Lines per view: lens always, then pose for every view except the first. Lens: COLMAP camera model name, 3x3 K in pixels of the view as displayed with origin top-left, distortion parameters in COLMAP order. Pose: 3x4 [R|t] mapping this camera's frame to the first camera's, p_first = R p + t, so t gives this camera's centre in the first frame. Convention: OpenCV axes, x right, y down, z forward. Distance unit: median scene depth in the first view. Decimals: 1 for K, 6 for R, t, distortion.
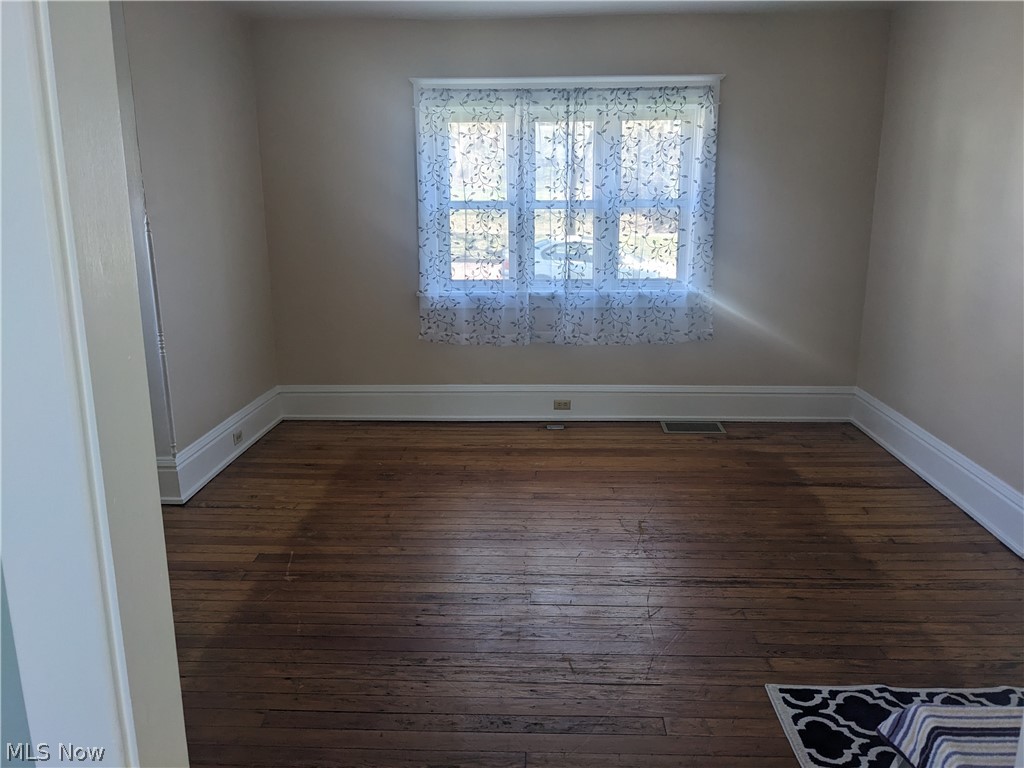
lens RADIAL K [[809.1, 0, 511.2], [0, 809.1, 374.5], [0, 0, 1]] dist [0.058383, -0.099135]
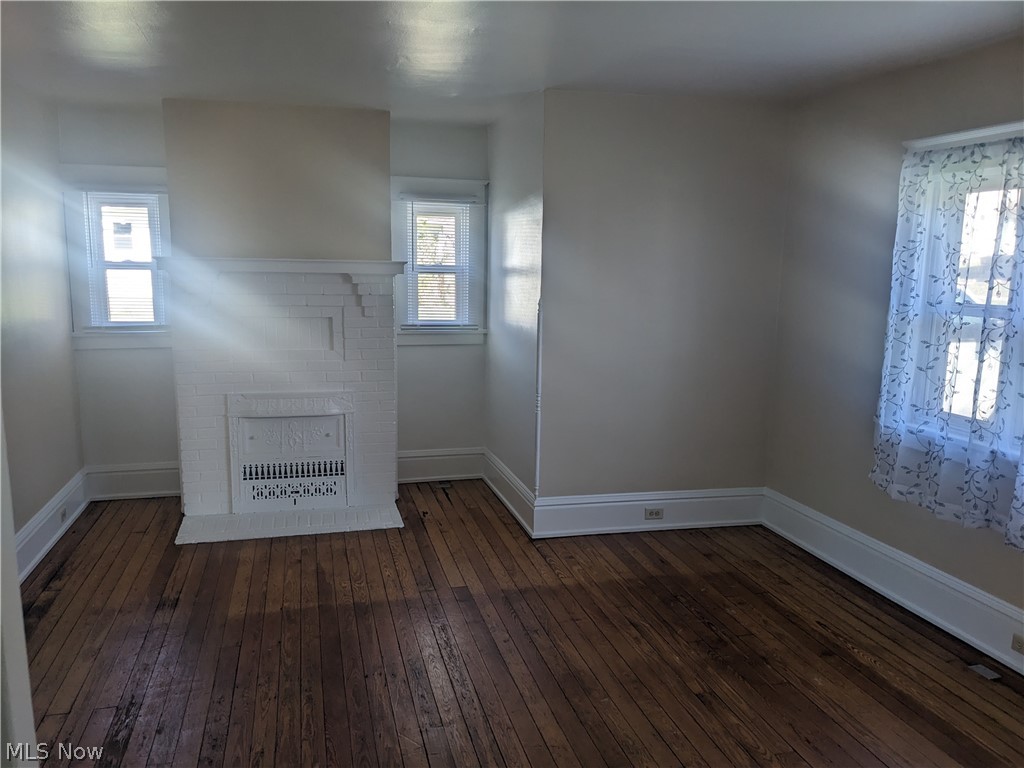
lens RADIAL K [[809.1, 0, 508.2], [0, 809.1, 391.7], [0, 0, 1]] dist [0.058383, -0.099135]
pose [[0.280222, 0.164082, -0.945808, 0.542088], [-0.234620, 0.967108, 0.098265, -0.125856], [0.930822, 0.194369, 0.309502, 0.465128]]
